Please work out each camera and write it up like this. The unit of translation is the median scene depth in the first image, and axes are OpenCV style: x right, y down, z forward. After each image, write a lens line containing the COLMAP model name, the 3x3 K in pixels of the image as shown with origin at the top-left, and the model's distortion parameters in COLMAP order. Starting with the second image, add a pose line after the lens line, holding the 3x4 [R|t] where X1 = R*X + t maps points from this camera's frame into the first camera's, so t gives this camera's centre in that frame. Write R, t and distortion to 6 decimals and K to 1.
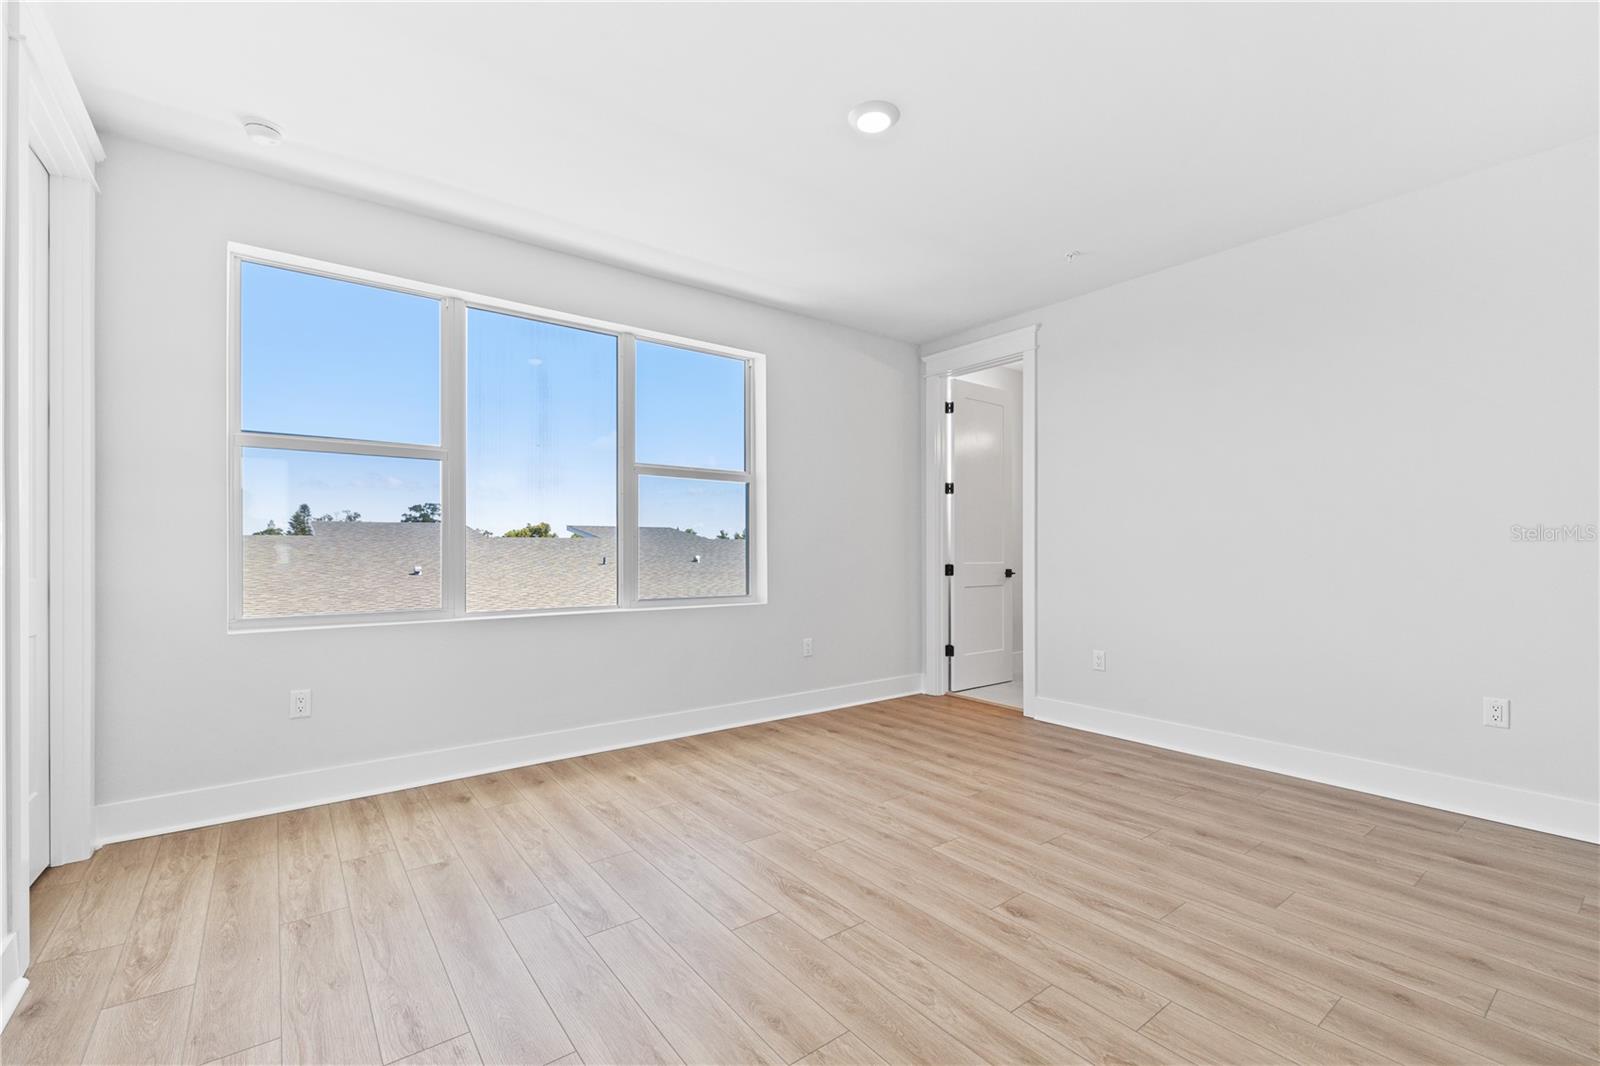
lens RADIAL K [[685.6, 0, 800.0], [0, 685.6, 533.0], [0, 0, 1]] dist [-0.000902, 0.000455]
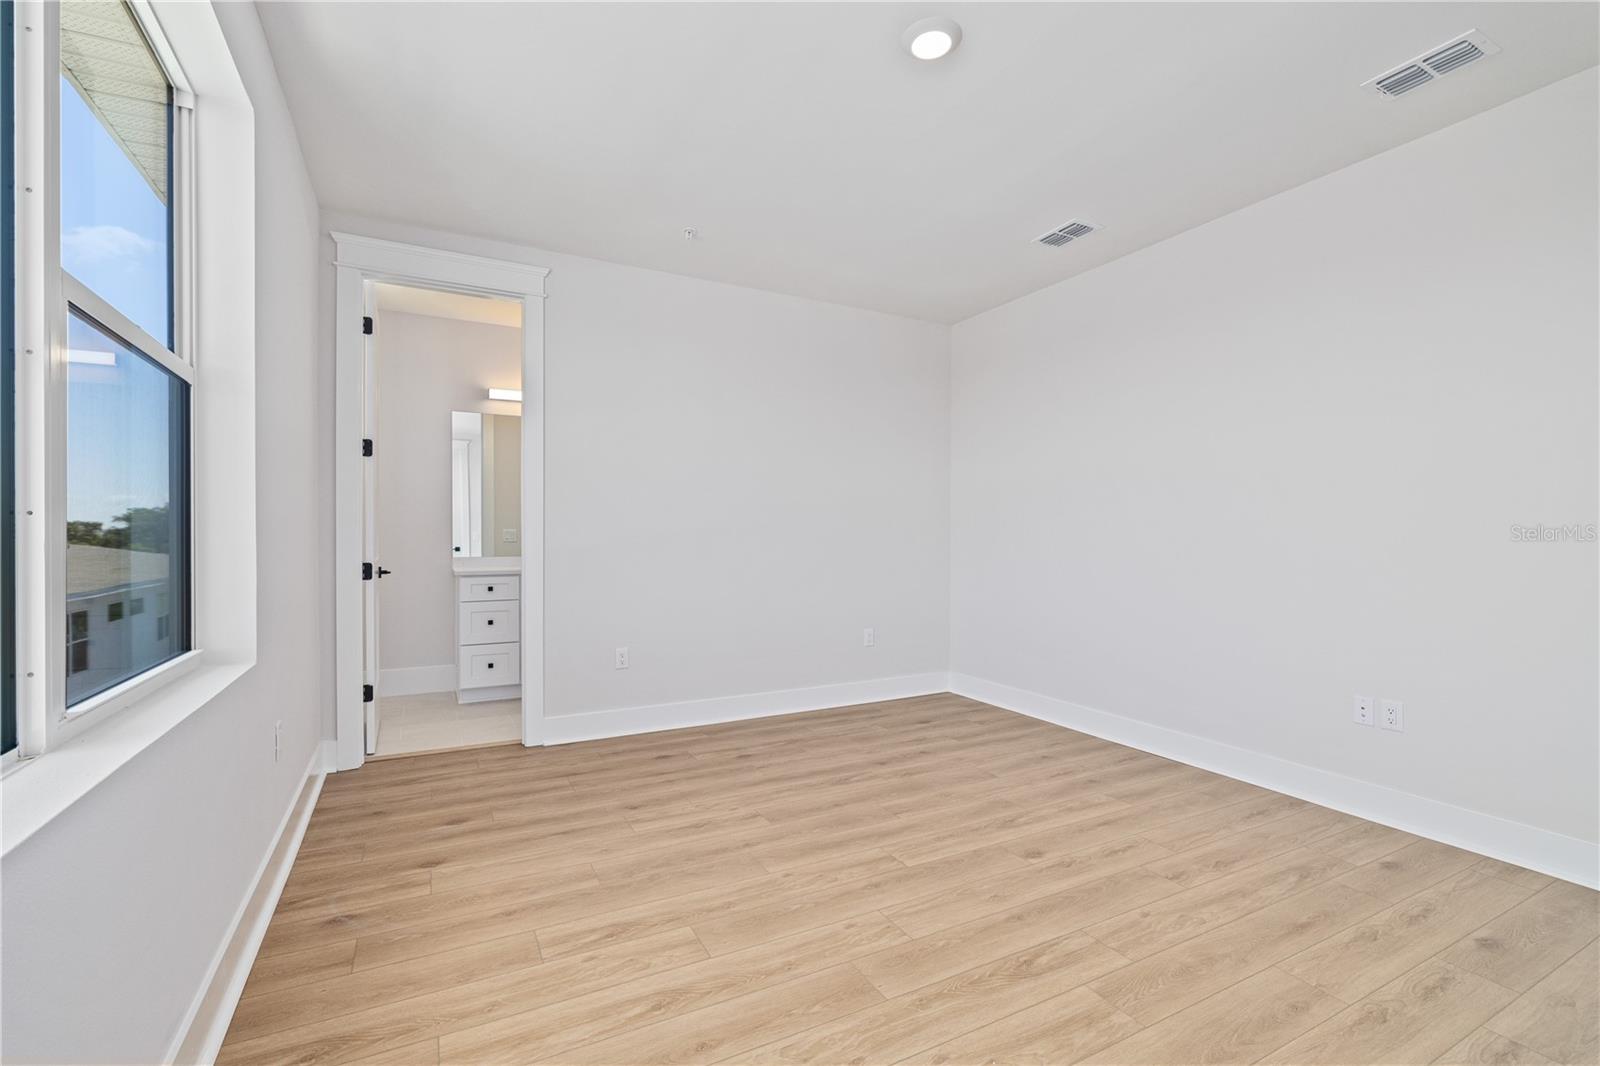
lens RADIAL K [[685.6, 0, 800.0], [0, 685.6, 533.0], [0, 0, 1]] dist [-0.000902, 0.000455]
pose [[0.175482, 0.006503, 0.984461, -0.611694], [-0.024707, 0.999692, -0.002199, 0.013254], [-0.984173, -0.023937, 0.175589, 0.813732]]
